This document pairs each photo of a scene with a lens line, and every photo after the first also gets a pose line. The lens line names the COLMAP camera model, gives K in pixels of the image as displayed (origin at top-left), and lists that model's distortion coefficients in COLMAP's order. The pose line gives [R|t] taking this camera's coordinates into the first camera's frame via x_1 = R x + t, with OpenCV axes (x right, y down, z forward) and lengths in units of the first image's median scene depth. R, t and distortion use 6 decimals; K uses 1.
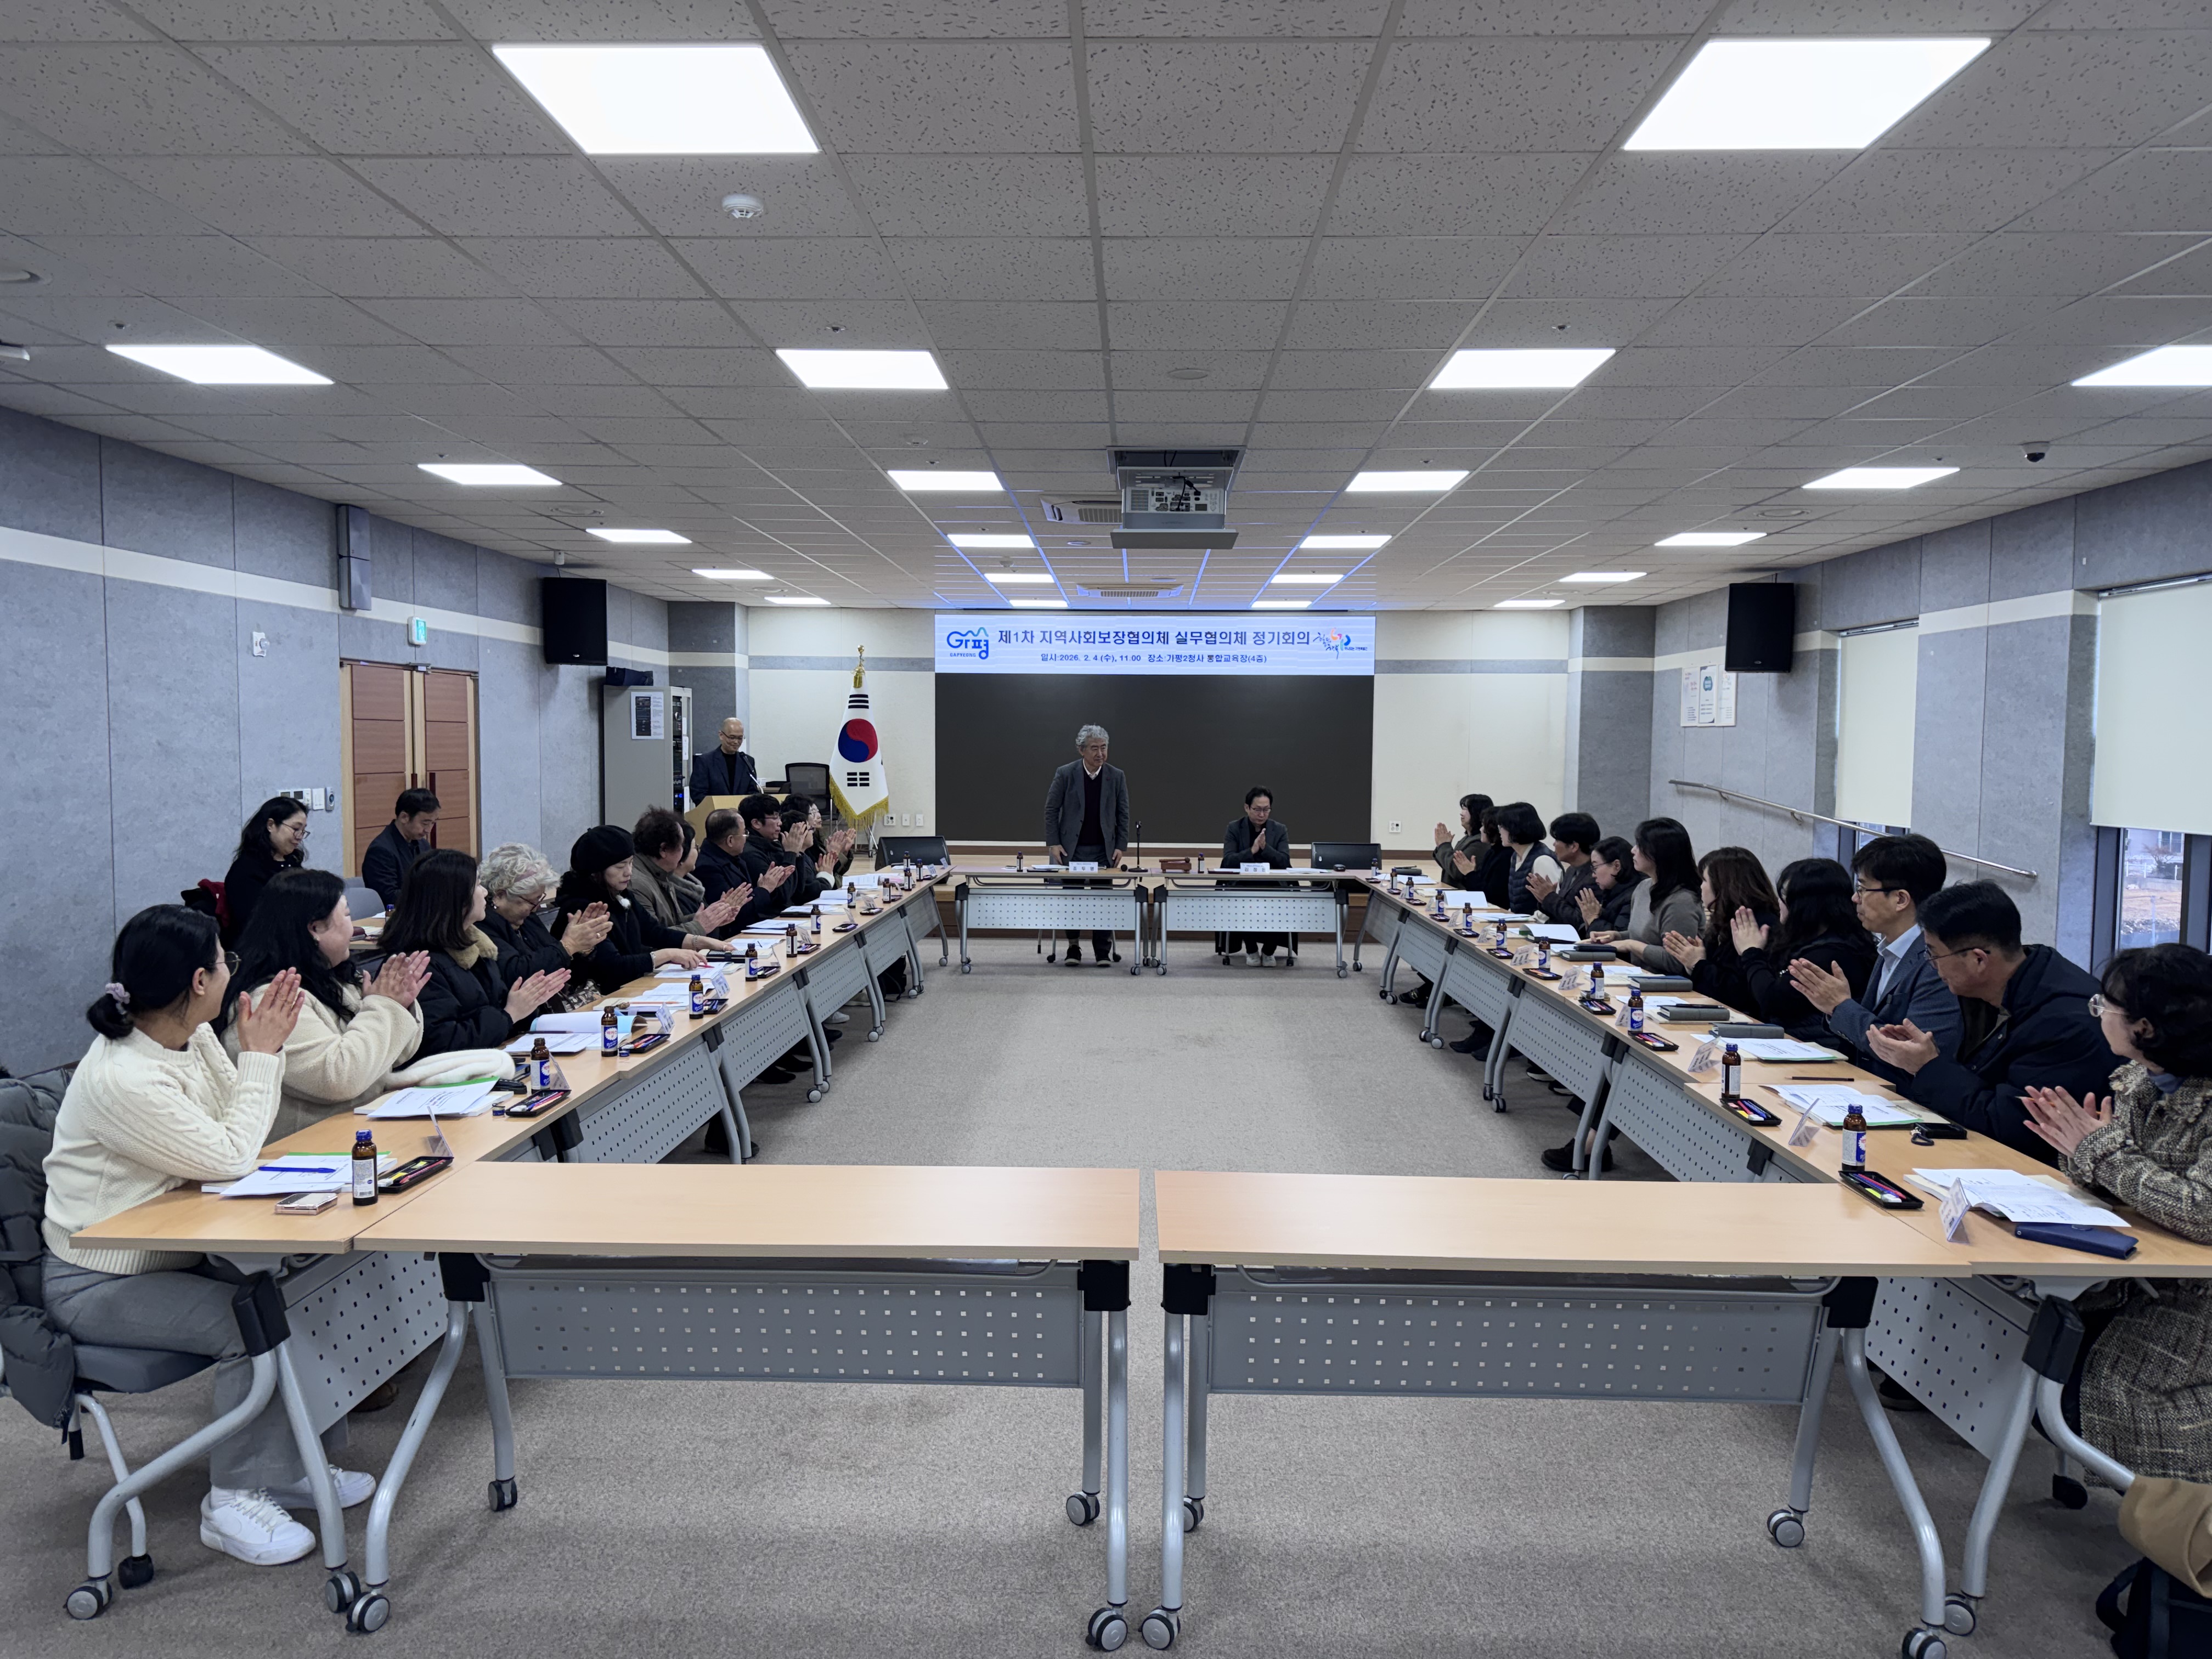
lens RADIAL K [[1587.9, 0, 1097.5], [0, 1587.9, 841.8], [0, 0, 1]] dist [0.092280, -0.058328]
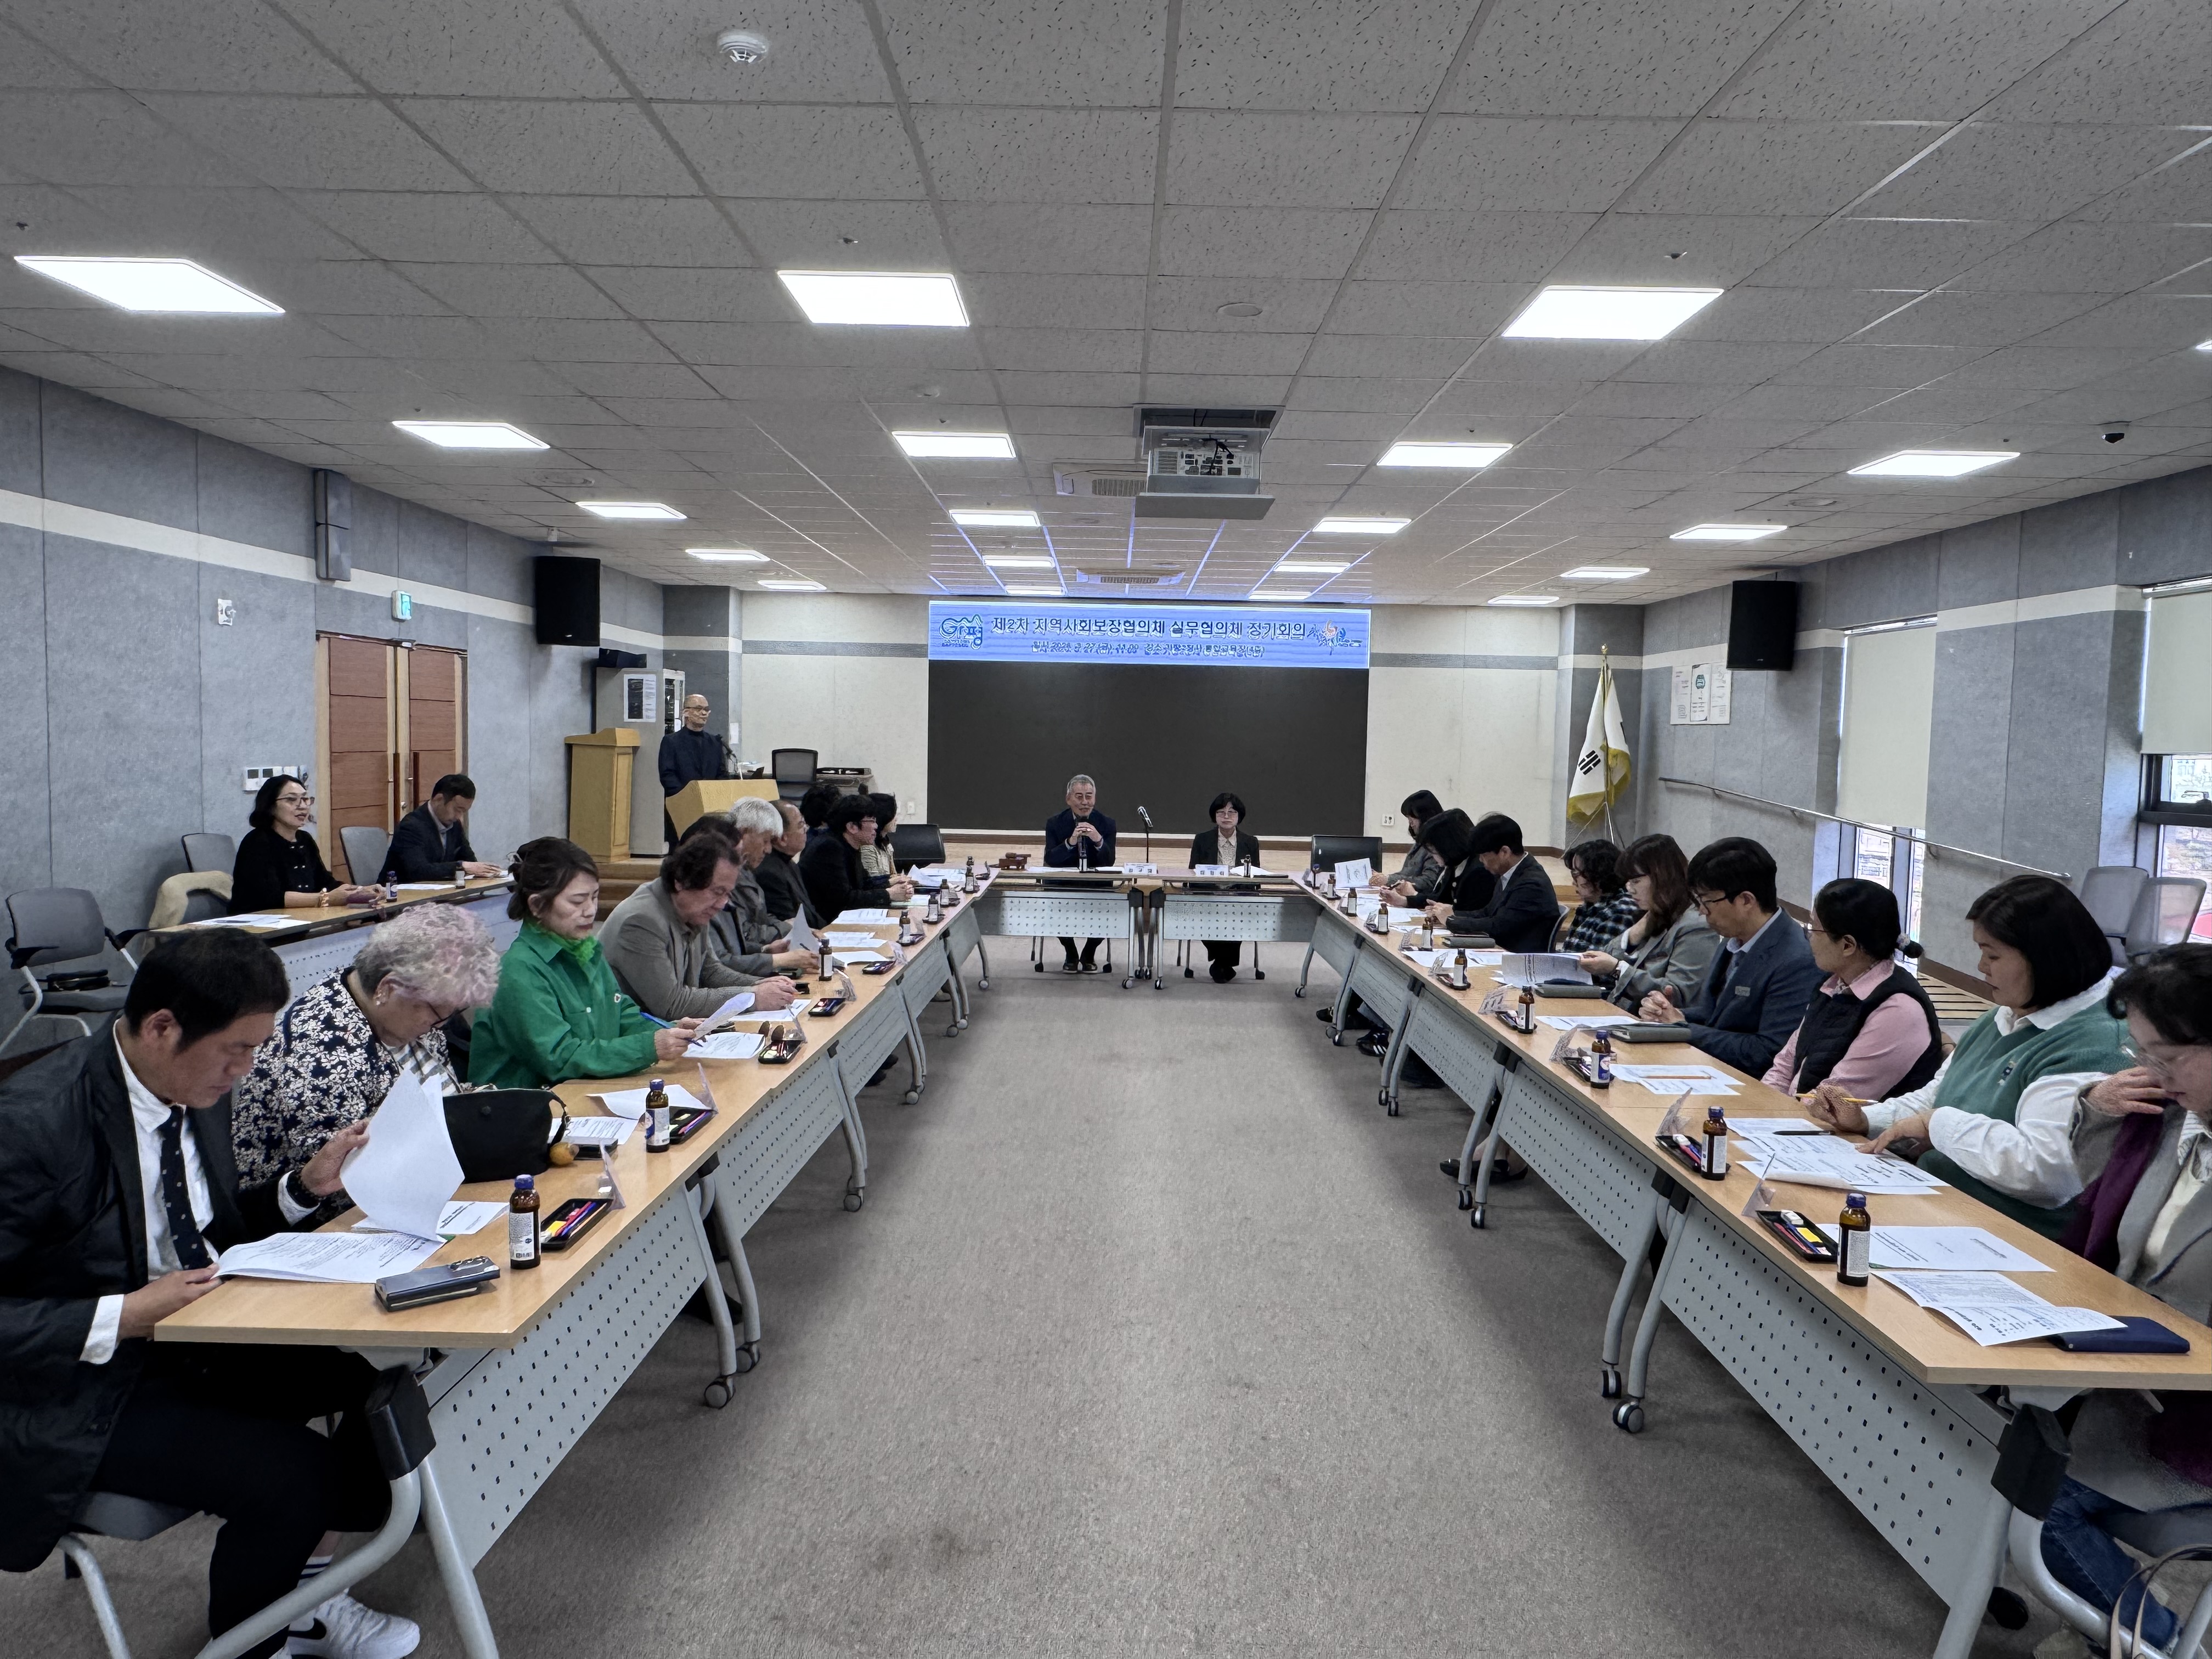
lens RADIAL K [[1489.7, 0, 1095.4], [0, 1489.7, 842.2], [0, 0, 1]] dist [-0.017409, 0.042987]
pose [[0.999764, 0.011840, 0.018217, -0.020818], [-0.011984, 0.999898, 0.007802, -0.000952], [-0.018122, -0.008018, 0.999804, 0.100032]]
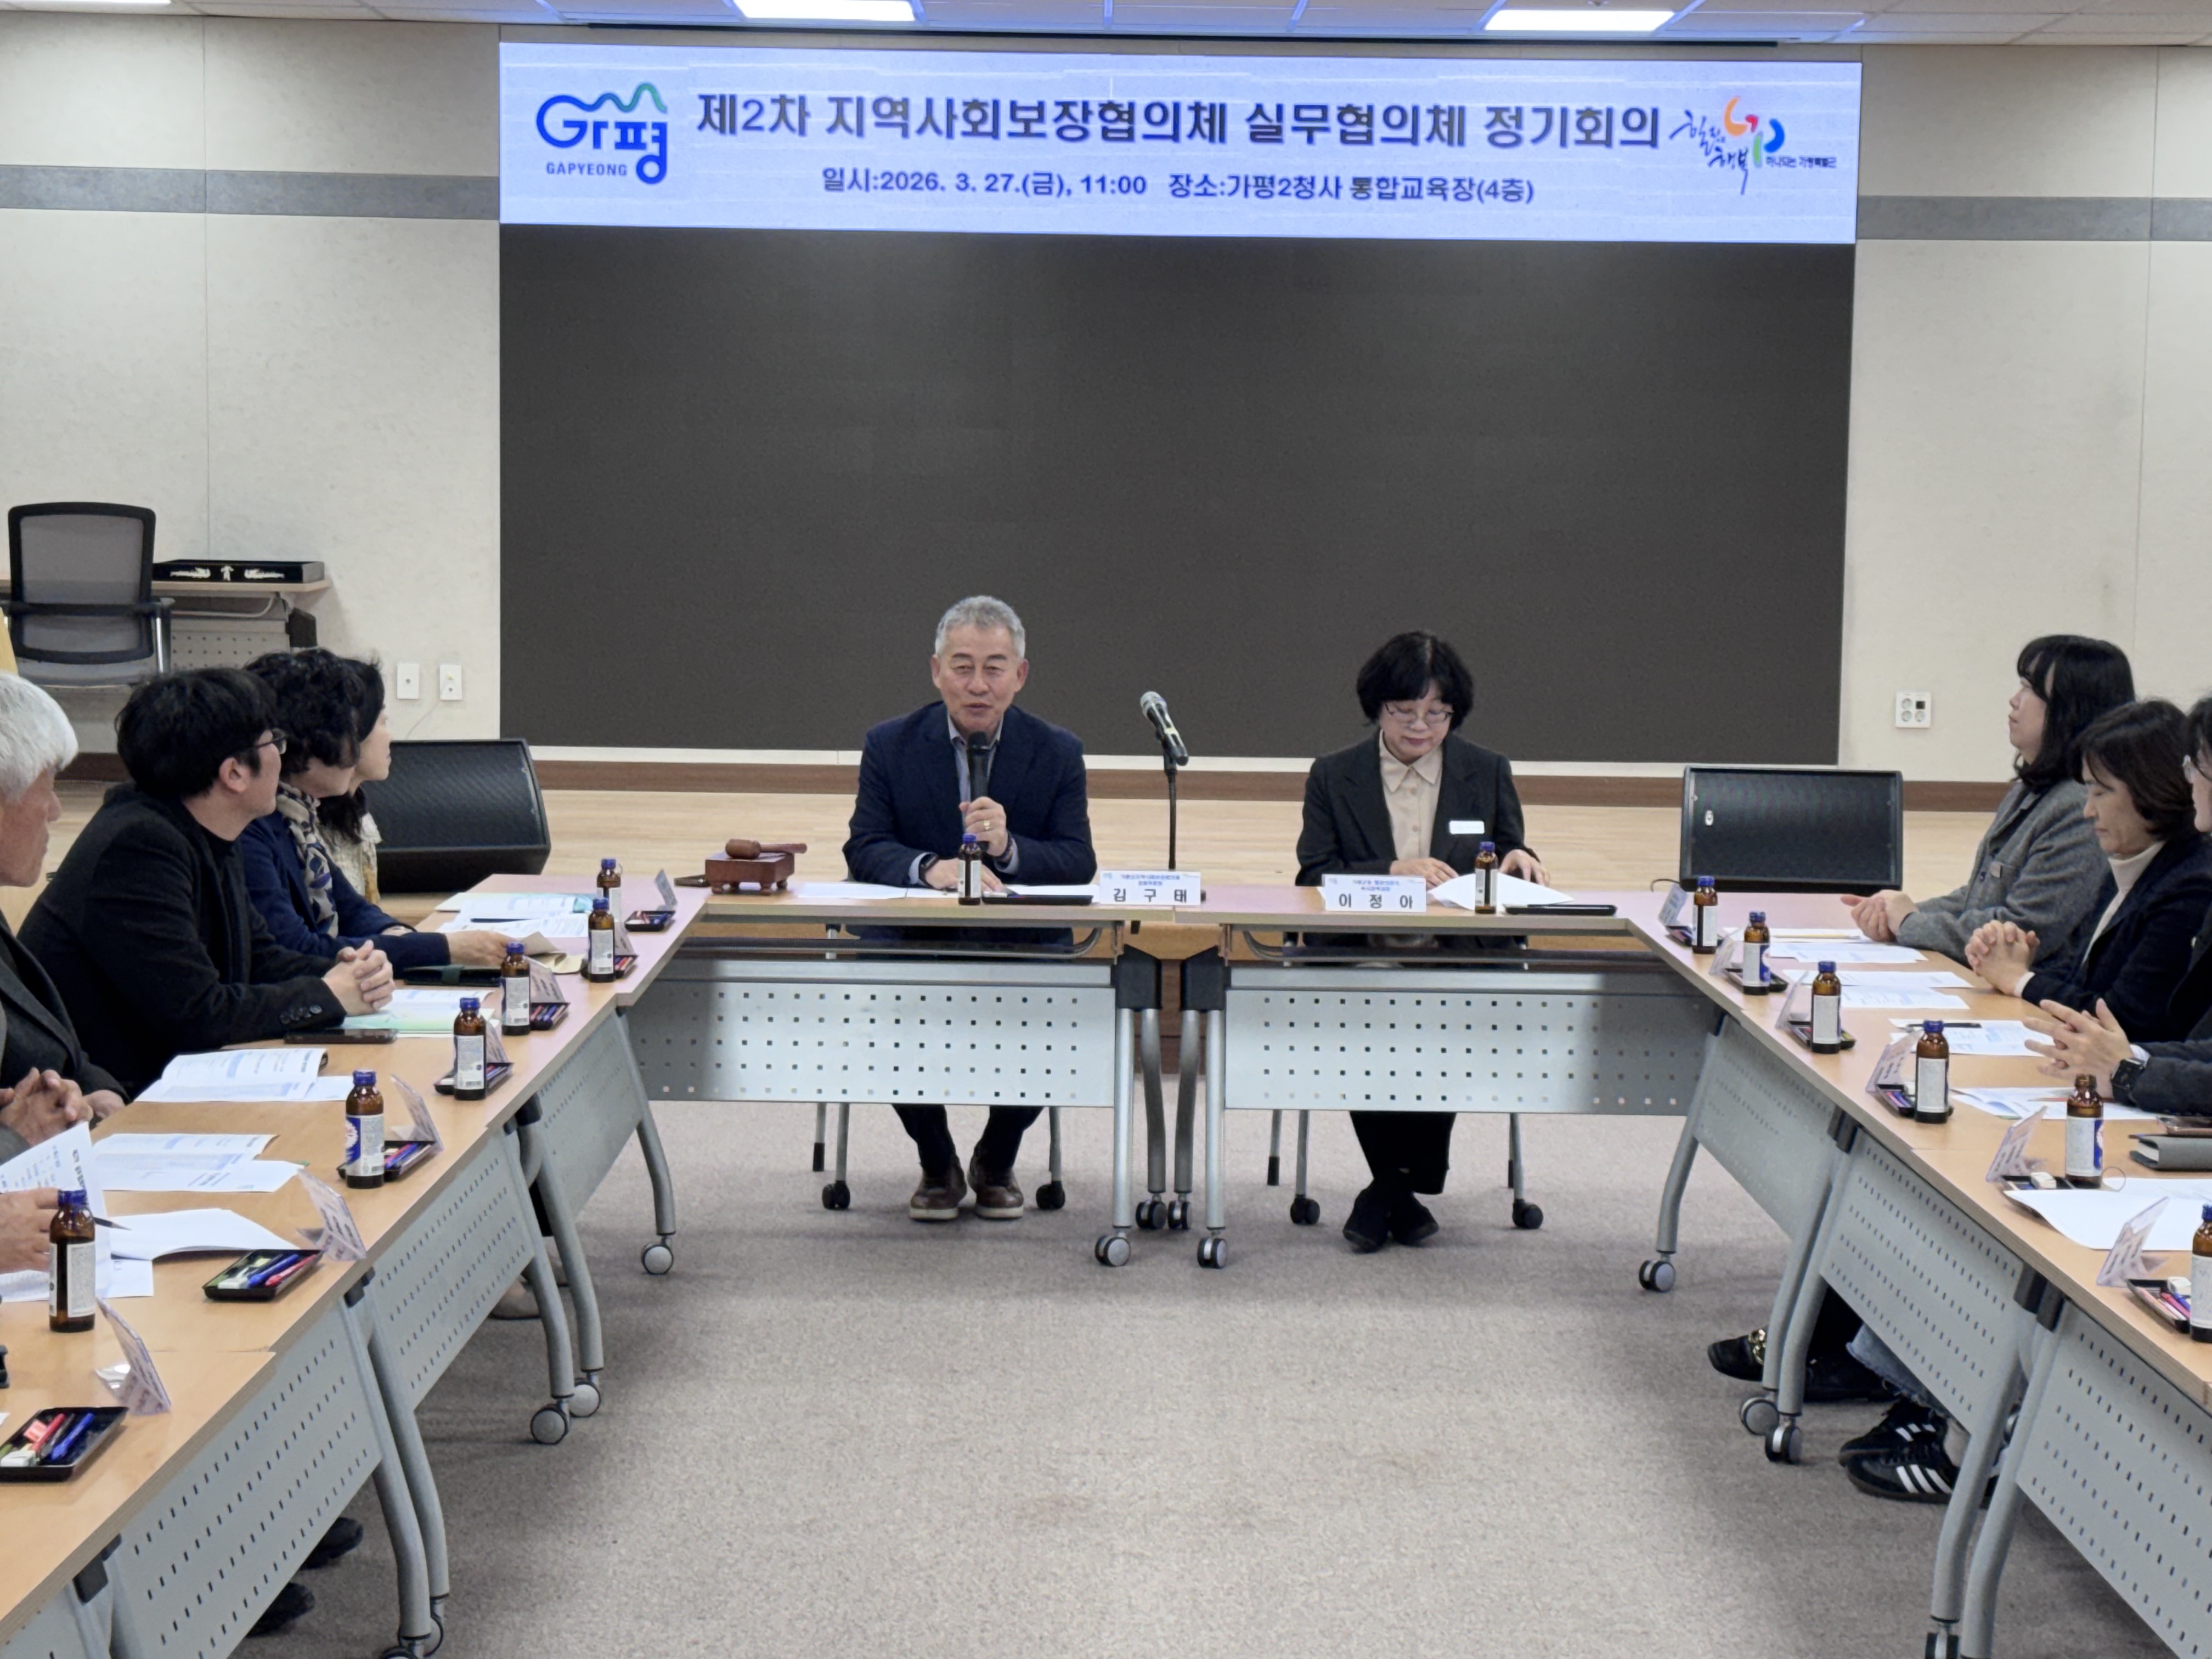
lens RADIAL K [[4360.4, 0, 1097.6], [0, 4360.4, 836.1], [0, 0, 1]] dist [0.114998, 0.000000]
pose [[0.999441, 0.004431, 0.033143, -0.014992], [-0.005316, 0.999630, 0.026663, -0.010307], [-0.033013, -0.026824, 0.999095, 0.161125]]
